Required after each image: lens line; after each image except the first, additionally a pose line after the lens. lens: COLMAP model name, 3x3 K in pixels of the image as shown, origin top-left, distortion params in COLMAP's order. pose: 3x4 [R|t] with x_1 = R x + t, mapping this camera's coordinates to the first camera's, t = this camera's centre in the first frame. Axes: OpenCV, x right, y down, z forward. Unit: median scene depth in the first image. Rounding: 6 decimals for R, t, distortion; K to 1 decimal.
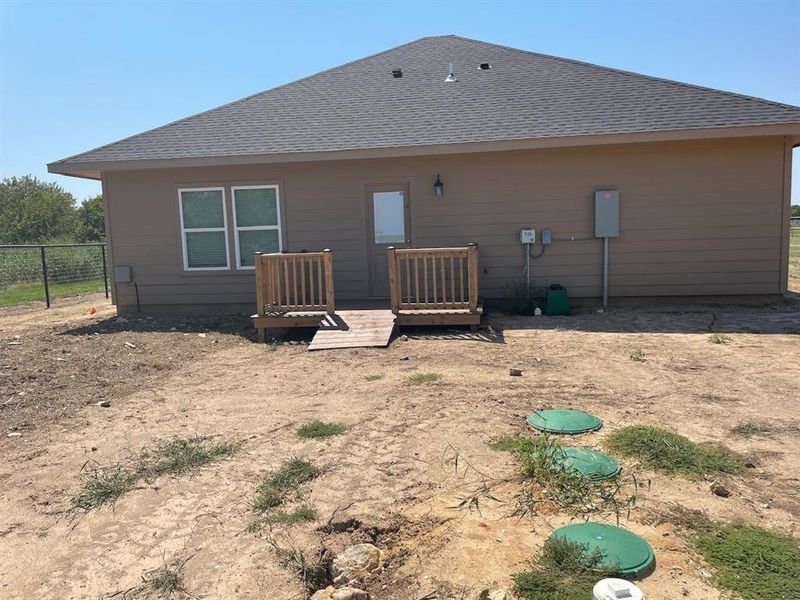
lens RADIAL K [[515.7, 0, 400.4], [0, 515.7, 283.5], [0, 0, 1]] dist [0.055810, -0.050261]
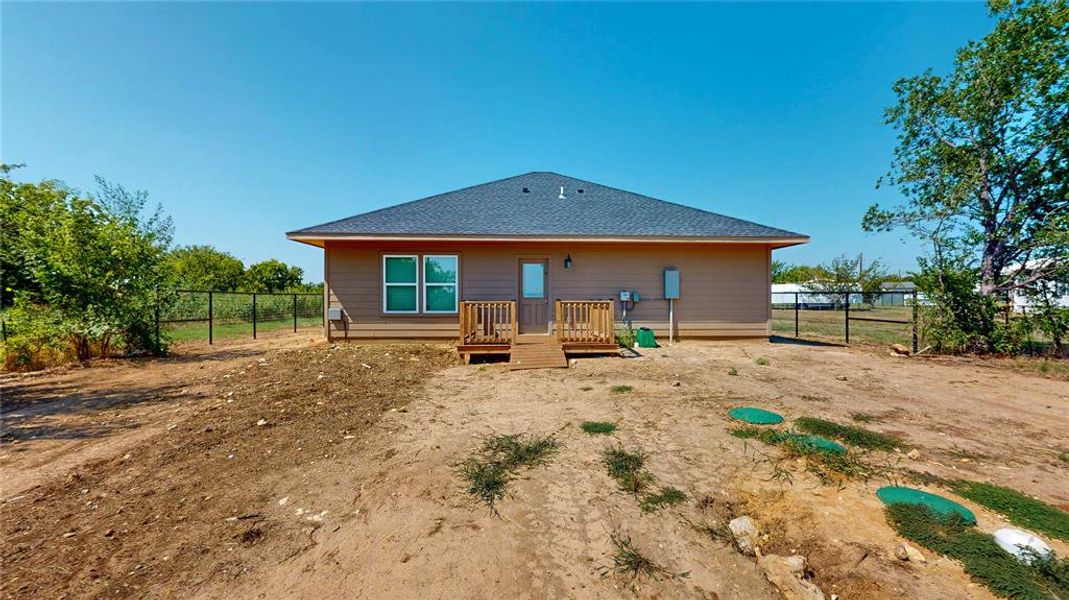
lens RADIAL K [[332.6, 0, 534.5], [0, 332.6, 300.0], [0, 0, 1]] dist [-0.002098, -0.000116]
pose [[0.985933, 0.033463, 0.163757, -0.476730], [-0.019274, 0.995980, -0.087480, 0.032676], [-0.166026, 0.083093, 0.982614, 0.154345]]
